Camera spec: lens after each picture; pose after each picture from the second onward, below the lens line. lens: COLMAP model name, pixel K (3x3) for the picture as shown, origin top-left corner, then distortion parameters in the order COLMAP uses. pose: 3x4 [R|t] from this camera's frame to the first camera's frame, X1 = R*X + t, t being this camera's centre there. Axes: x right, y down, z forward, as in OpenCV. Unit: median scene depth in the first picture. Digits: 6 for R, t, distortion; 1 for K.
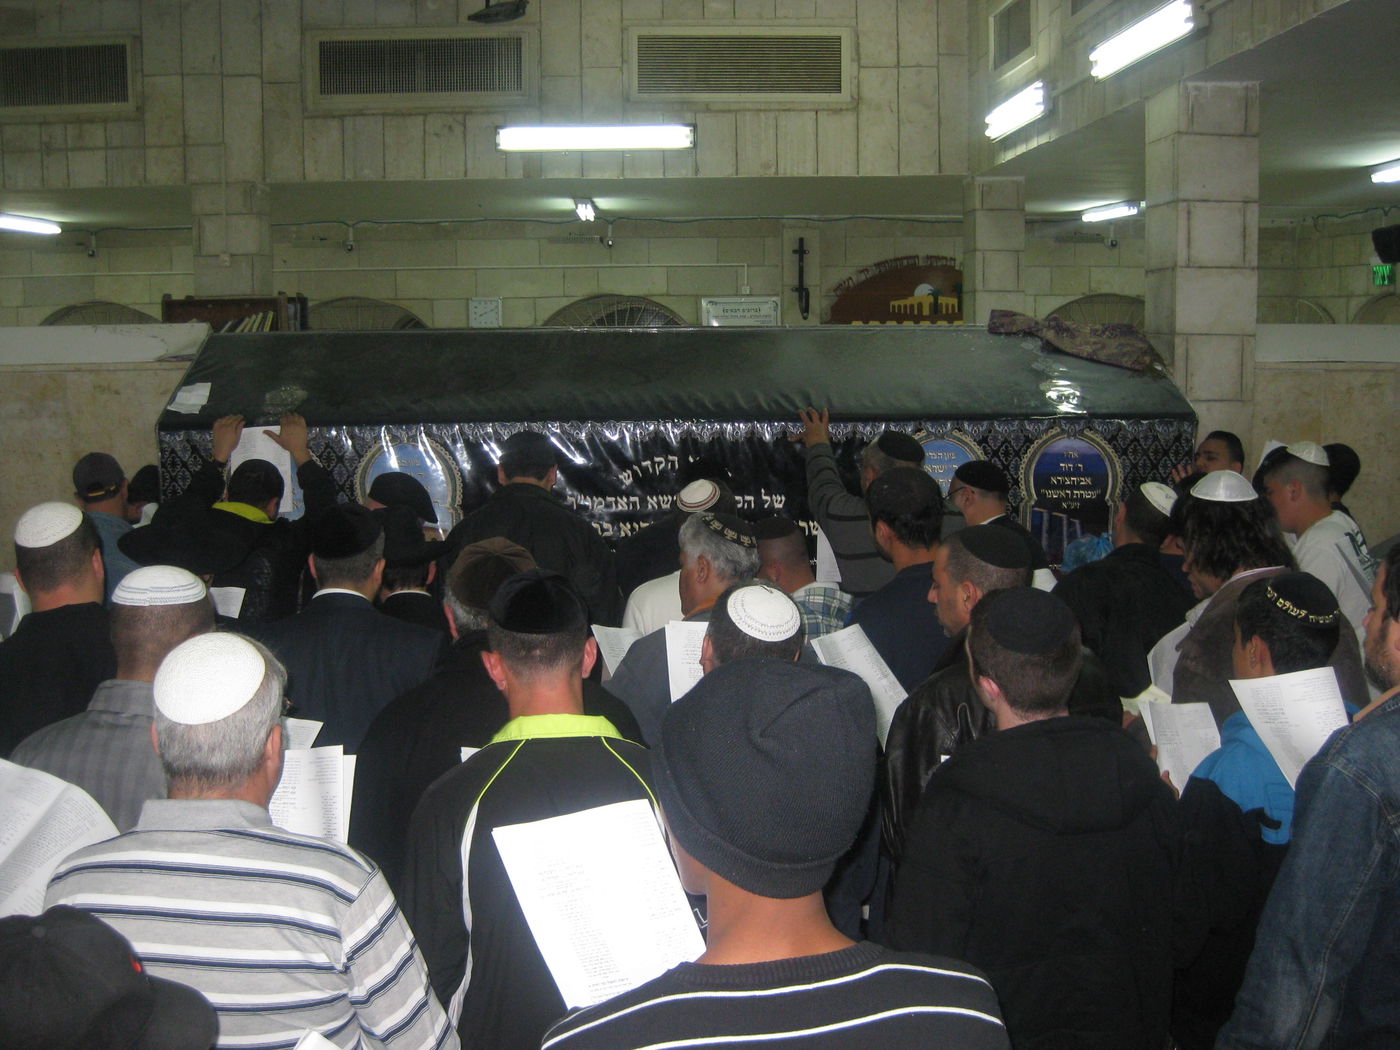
lens RADIAL K [[1524.7, 0, 708.4], [0, 1524.7, 530.7], [0, 0, 1]] dist [-0.178986, 0.144062]
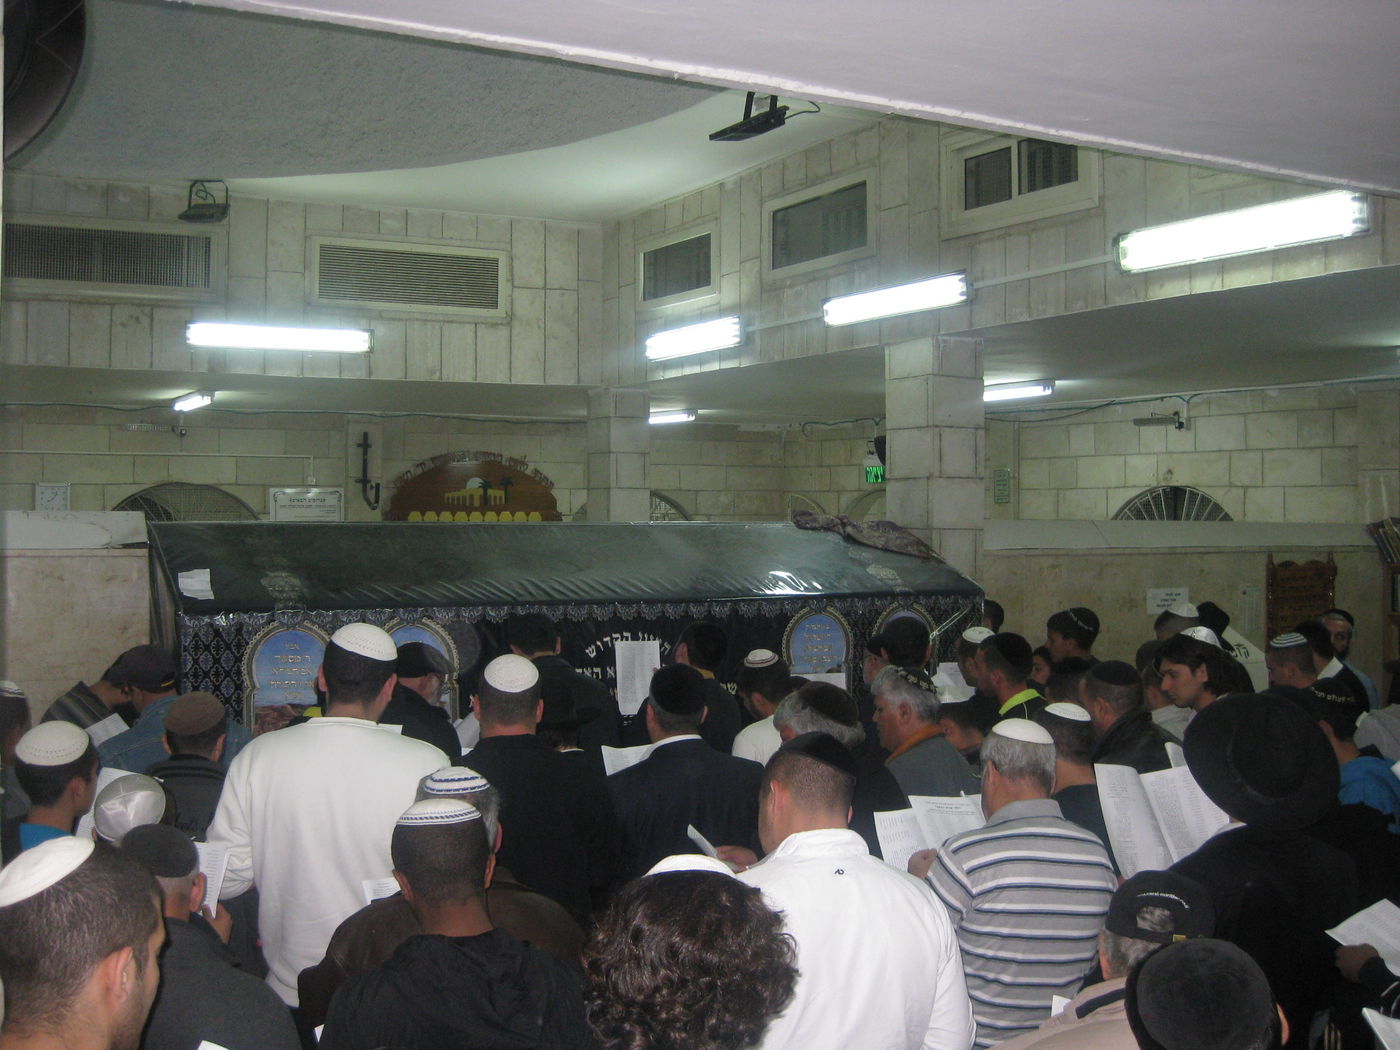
lens RADIAL K [[1524.7, 0, 708.4], [0, 1524.7, 530.7], [0, 0, 1]] dist [-0.178986, 0.144062]
pose [[0.896568, 0.006051, 0.442866, -0.268758], [0.047860, 0.992728, -0.110457, 0.003475], [-0.440313, 0.120228, 0.889758, -0.049293]]
